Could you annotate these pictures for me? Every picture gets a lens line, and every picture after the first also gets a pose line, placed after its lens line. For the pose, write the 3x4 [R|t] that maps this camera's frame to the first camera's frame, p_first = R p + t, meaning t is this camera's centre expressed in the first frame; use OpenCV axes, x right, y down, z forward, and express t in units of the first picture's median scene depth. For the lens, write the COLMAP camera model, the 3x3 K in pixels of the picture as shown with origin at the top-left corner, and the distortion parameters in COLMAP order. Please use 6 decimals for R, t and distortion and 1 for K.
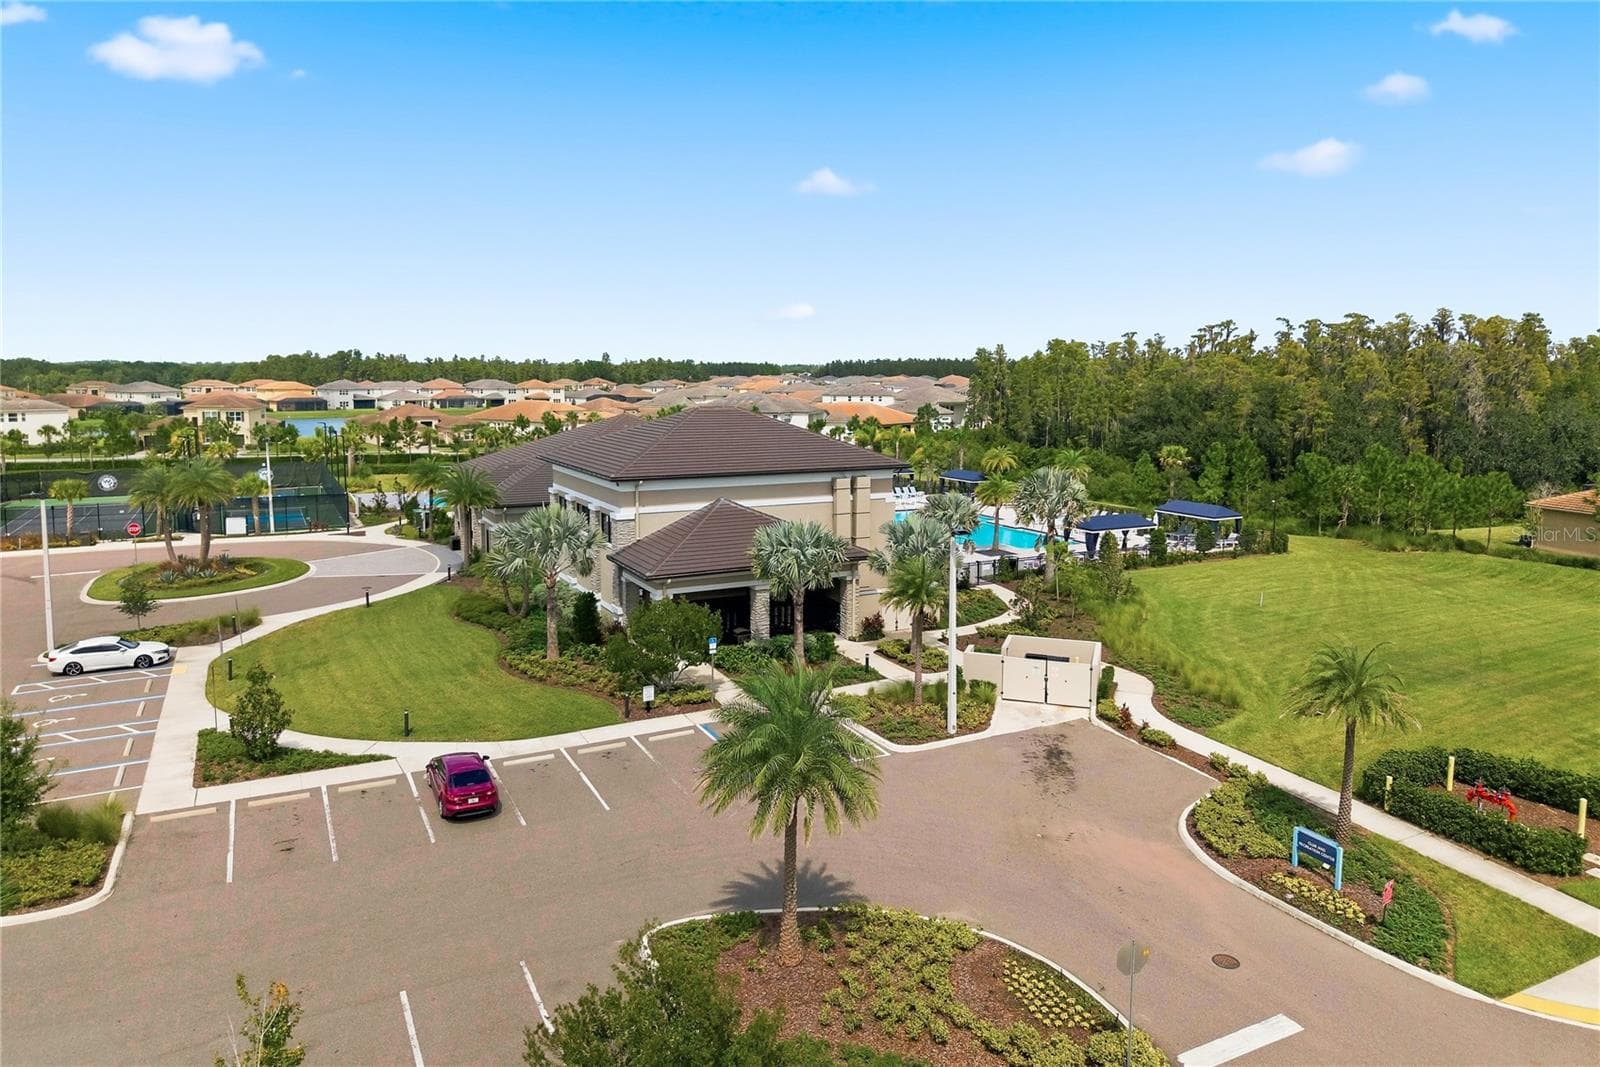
lens RADIAL K [[917.0, 0, 800.0], [0, 917.0, 533.5], [0, 0, 1]] dist [-0.001136, -0.000729]
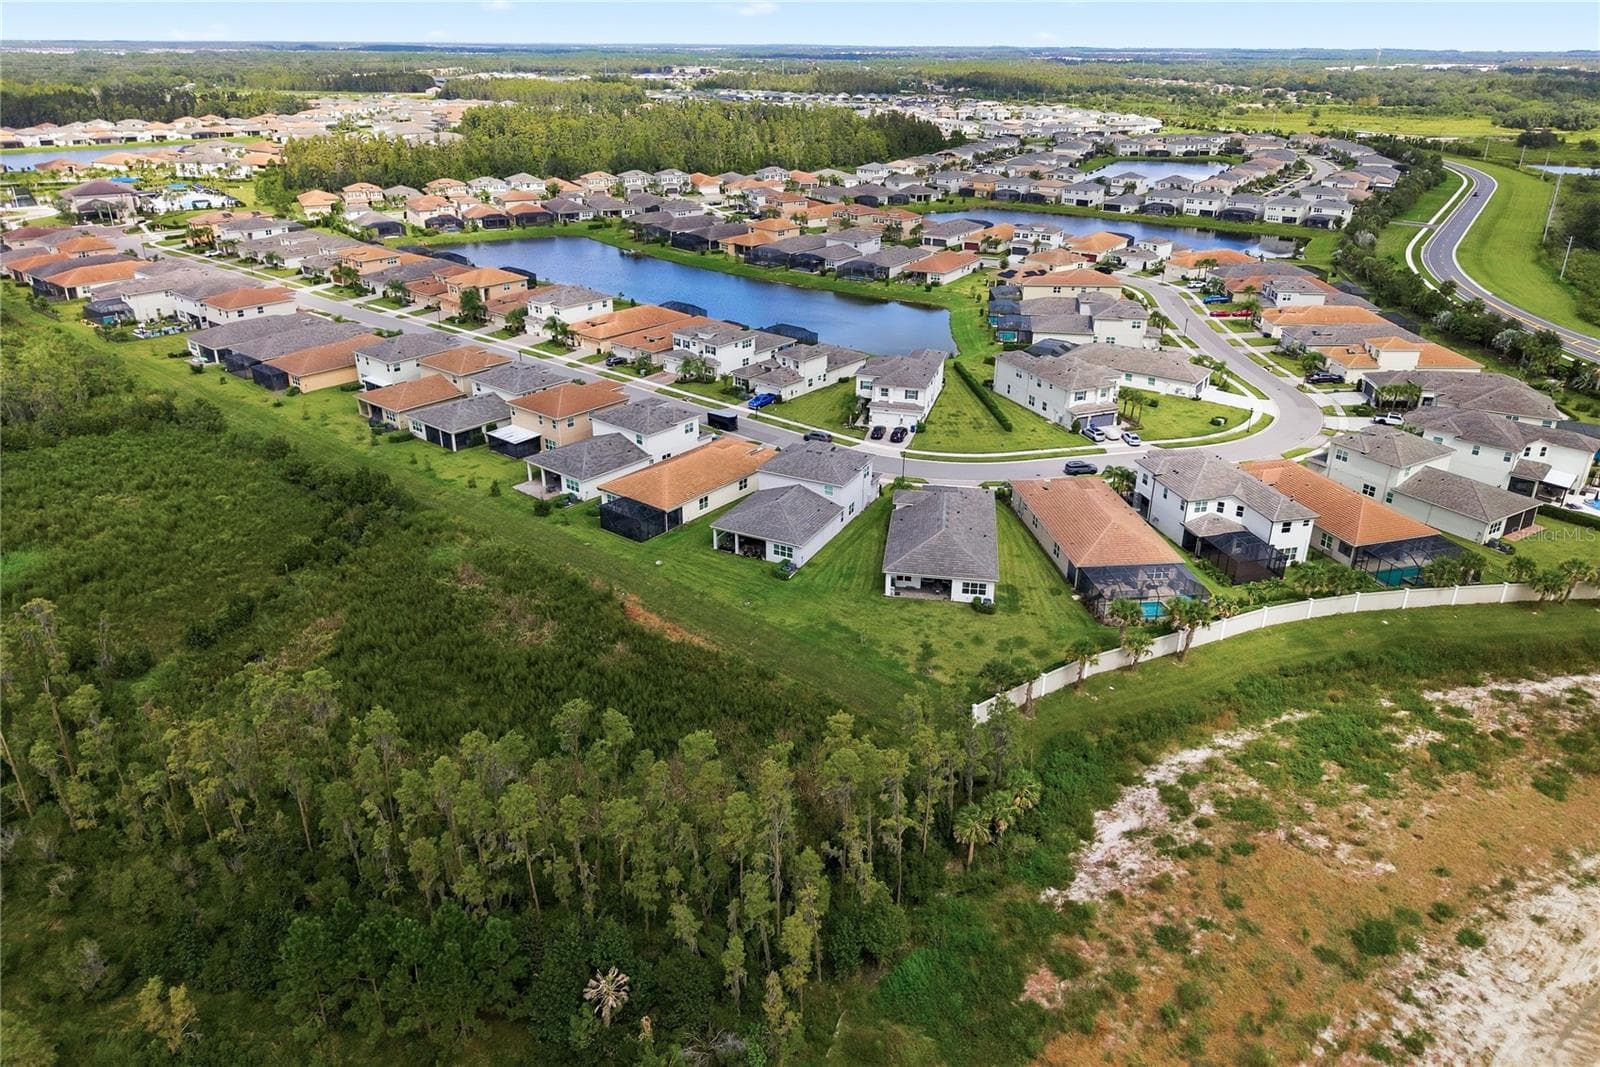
lens RADIAL K [[917.0, 0, 800.0], [0, 917.0, 533.5], [0, 0, 1]] dist [-0.001136, -0.000729]
pose [[0.984105, -0.074692, 0.161116, 0.623267], [0.020391, 0.948776, 0.315292, 0.047426], [-0.176413, -0.306995, 0.935218, -1.157550]]
